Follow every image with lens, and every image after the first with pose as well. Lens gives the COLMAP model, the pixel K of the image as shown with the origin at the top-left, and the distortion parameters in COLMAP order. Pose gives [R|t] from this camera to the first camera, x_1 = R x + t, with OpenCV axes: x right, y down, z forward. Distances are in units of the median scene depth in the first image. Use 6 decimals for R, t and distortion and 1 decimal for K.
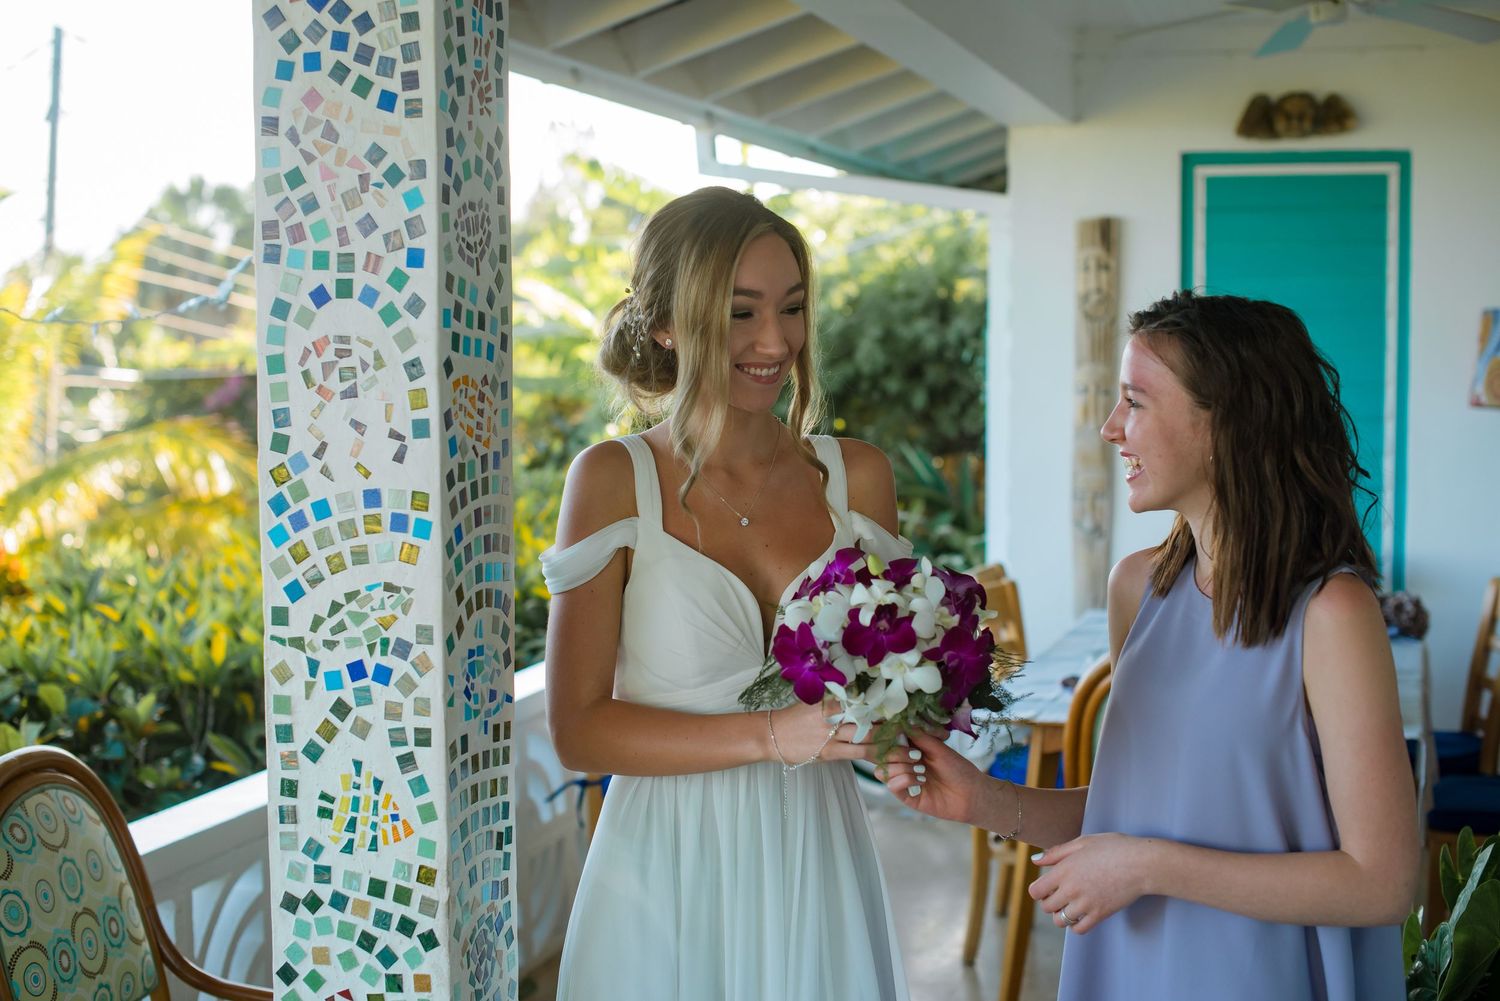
lens RADIAL K [[2175.8, 0, 750.0], [0, 2175.8, 500.5], [0, 0, 1]] dist [-0.148644, 0.147992]
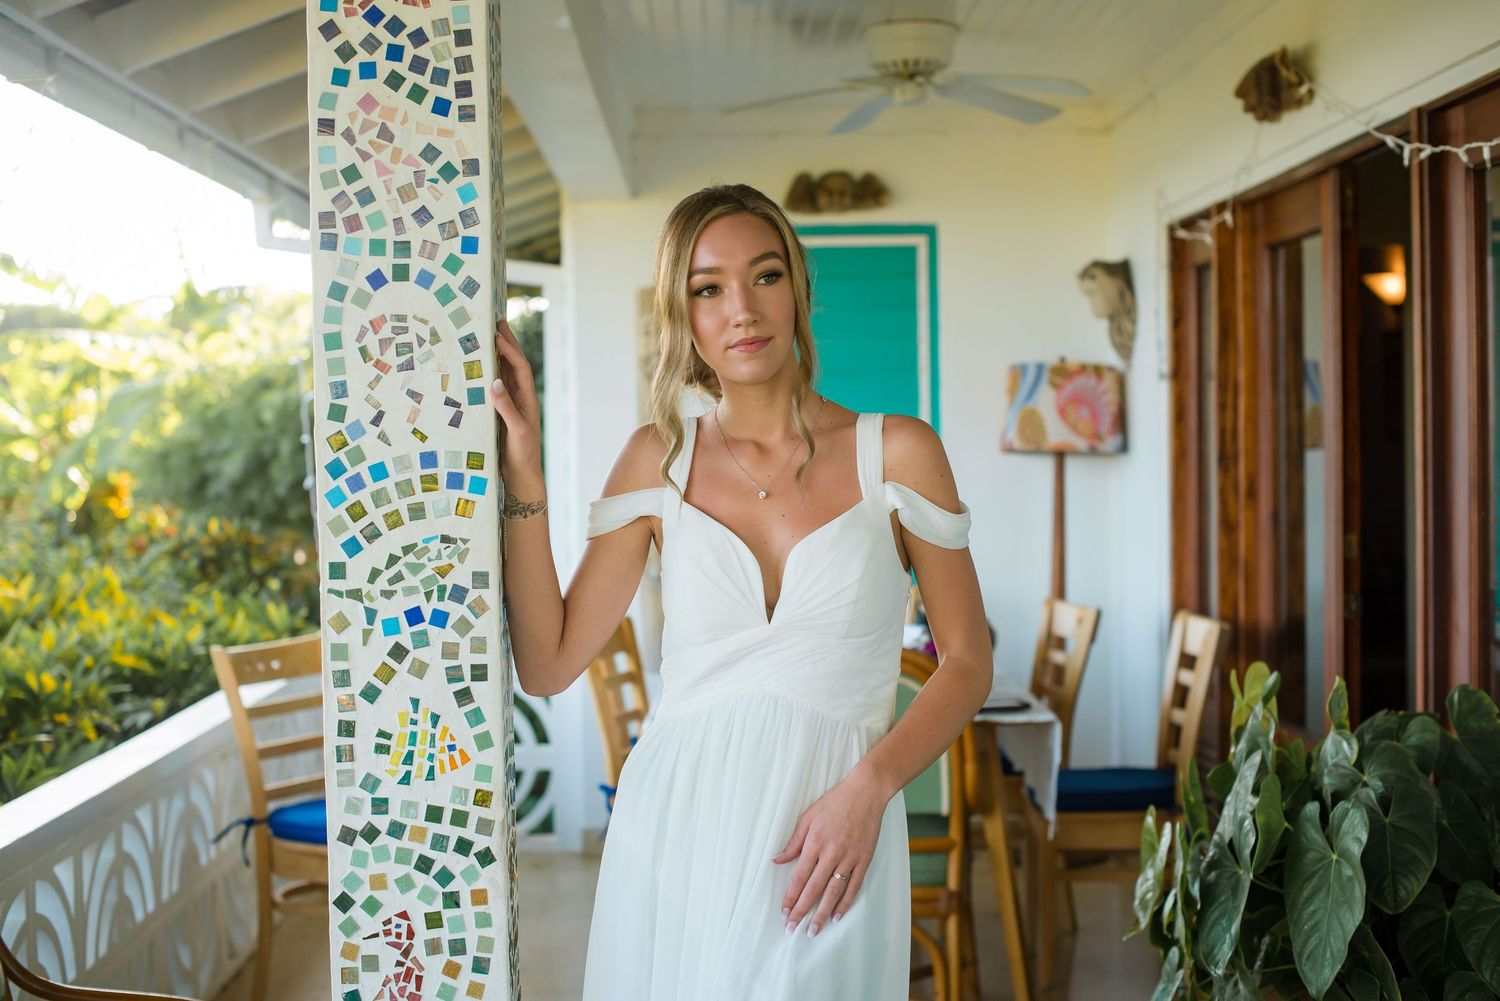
lens RADIAL K [[2175.8, 0, 750.0], [0, 2175.8, 500.5], [0, 0, 1]] dist [-0.148644, 0.147992]
pose [[0.955445, -0.021644, 0.294373, -0.343326], [0.036173, 0.998376, -0.044000, 0.074579], [-0.292943, 0.052688, 0.954677, -0.113490]]
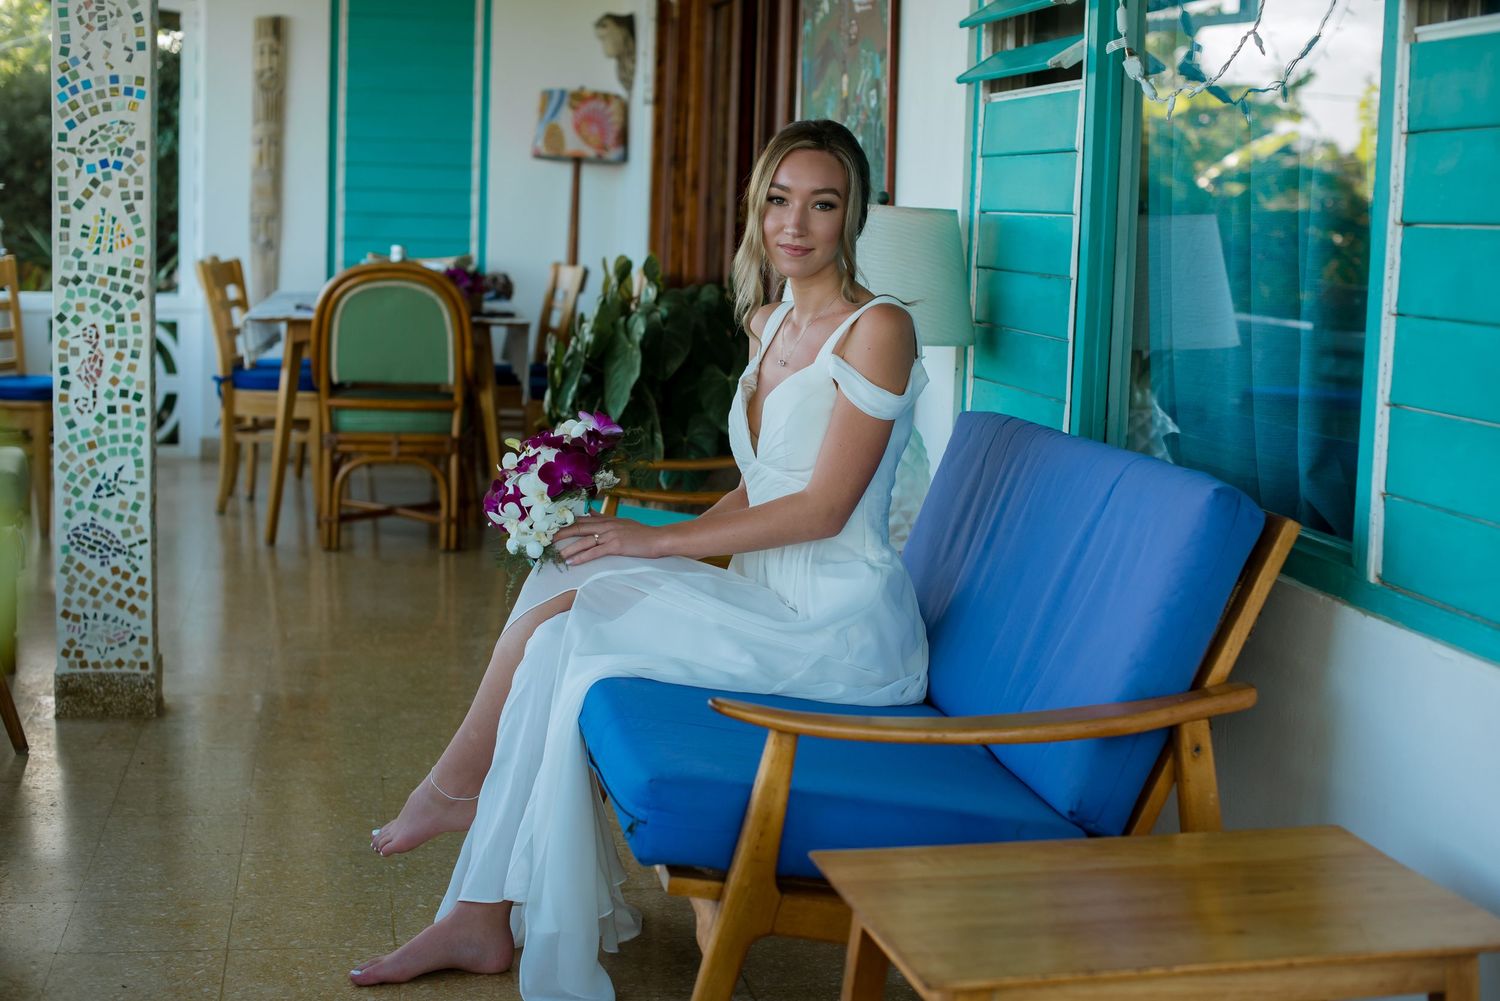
lens RADIAL K [[2175.8, 0, 750.0], [0, 2175.8, 500.5], [0, 0, 1]] dist [-0.148644, 0.147992]
pose [[0.894560, -0.027982, 0.446071, -0.551833], [-0.000519, 0.997973, 0.063643, 0.269191], [-0.446948, -0.057164, 0.892732, -1.119150]]
